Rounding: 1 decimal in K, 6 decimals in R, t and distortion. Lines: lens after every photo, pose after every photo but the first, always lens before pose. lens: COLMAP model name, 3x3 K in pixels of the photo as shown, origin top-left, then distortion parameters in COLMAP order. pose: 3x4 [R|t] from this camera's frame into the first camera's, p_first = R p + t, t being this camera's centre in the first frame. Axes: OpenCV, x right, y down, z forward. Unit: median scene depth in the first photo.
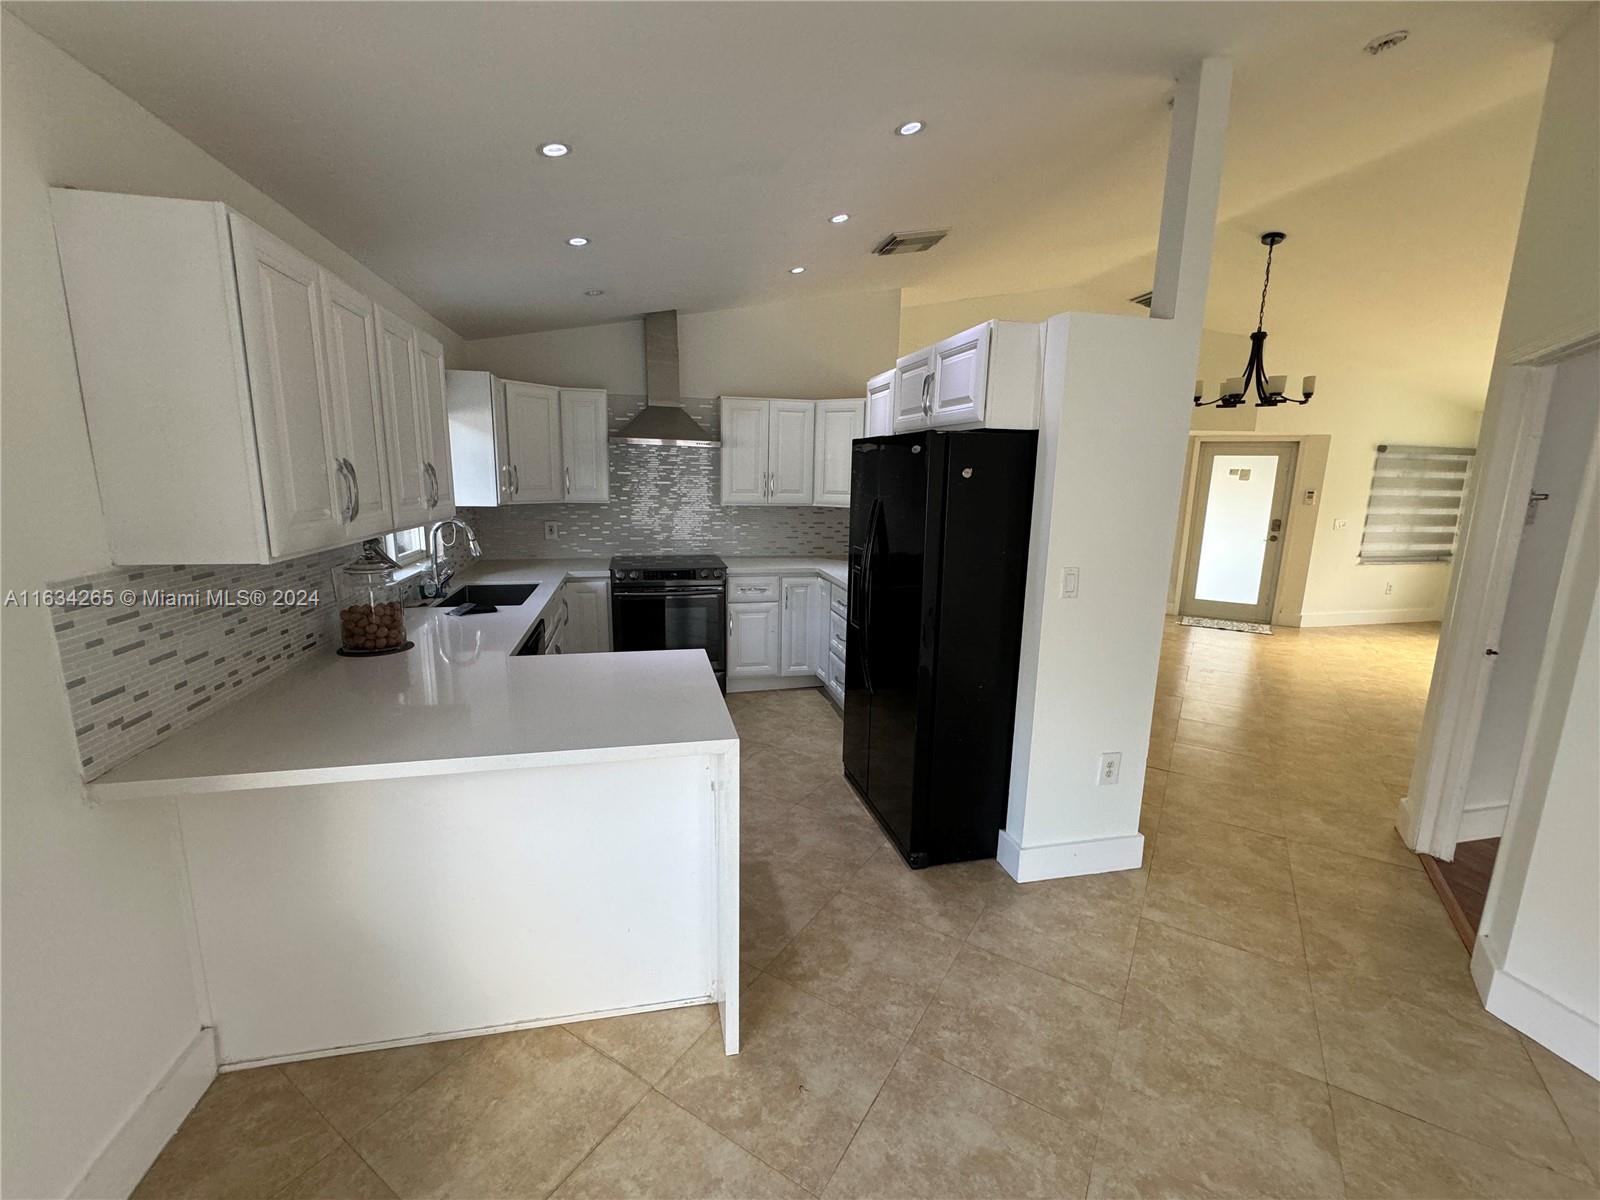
lens RADIAL K [[671.5, 0, 801.3], [0, 671.5, 598.8], [0, 0, 1]] dist [-0.006019, 0.001994]
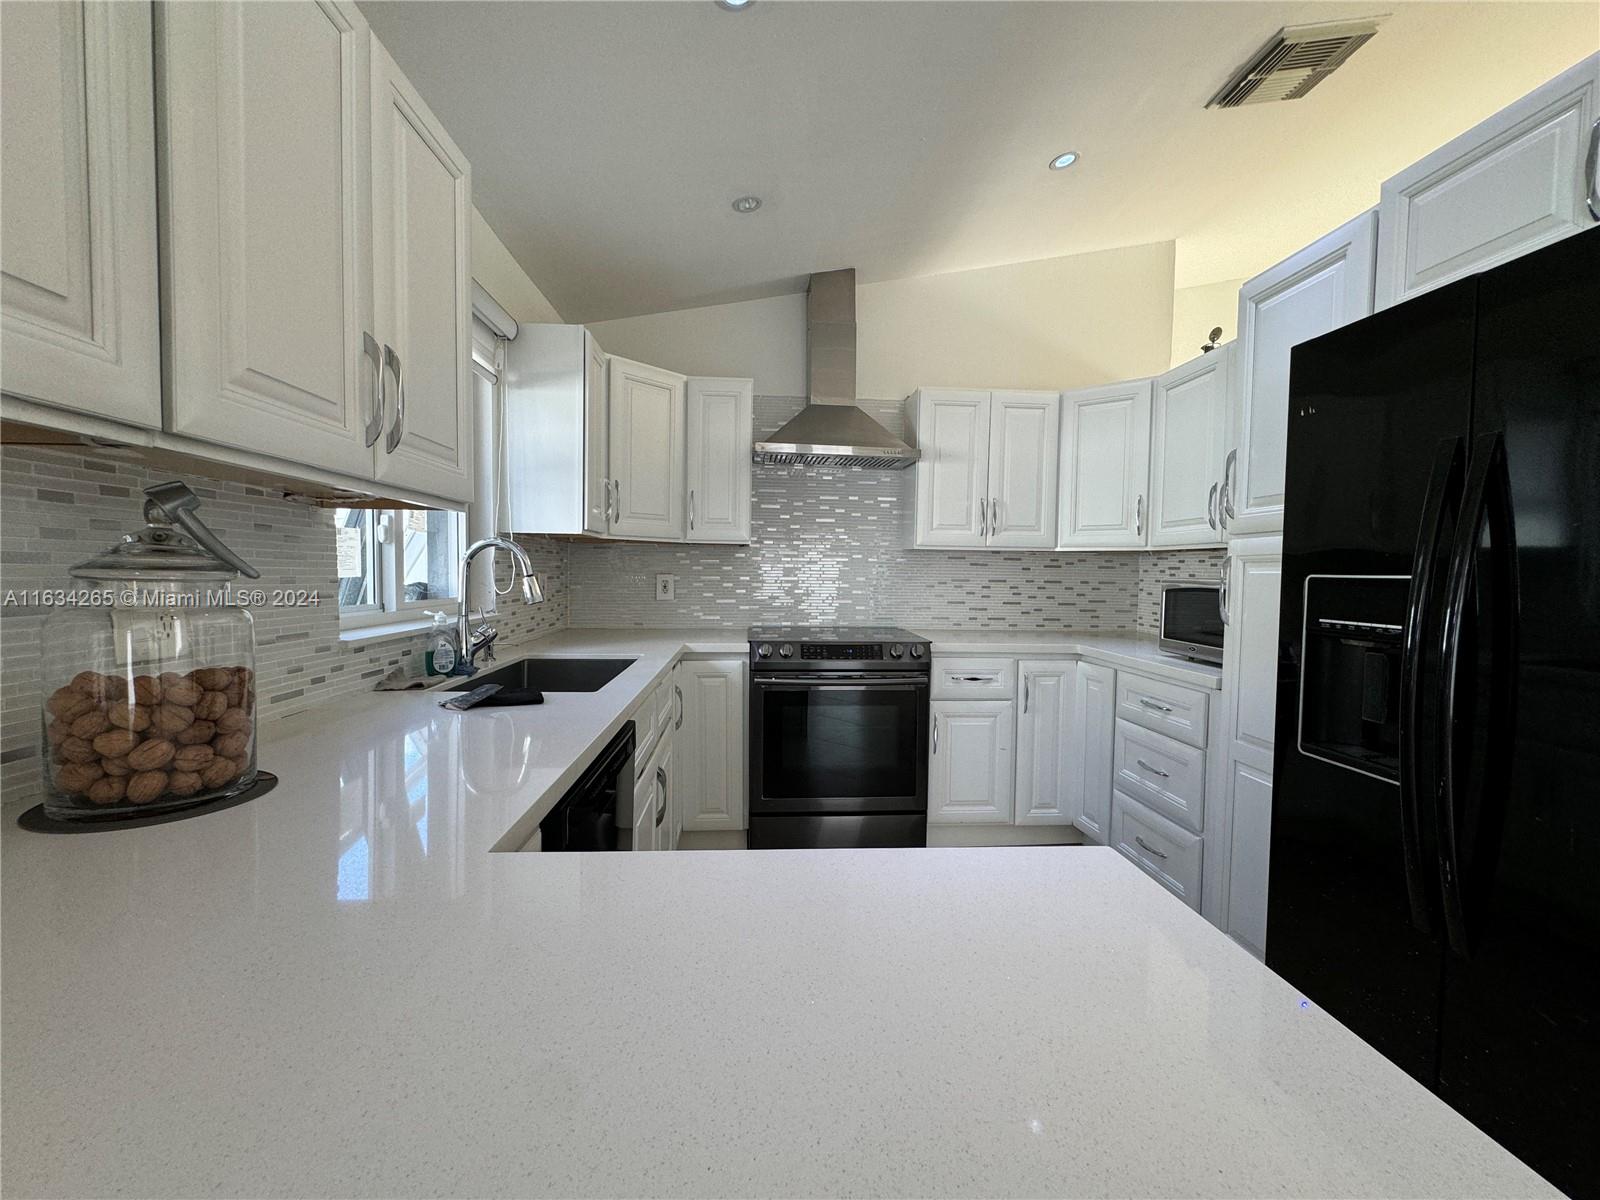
lens RADIAL K [[671.5, 0, 800.7], [0, 671.5, 599.5], [0, 0, 1]] dist [-0.006019, 0.001994]
pose [[0.986310, 0.002627, -0.164883, -0.134987], [-0.026367, 0.989522, -0.141955, 0.006181], [0.162783, 0.144359, 0.976044, 0.389782]]
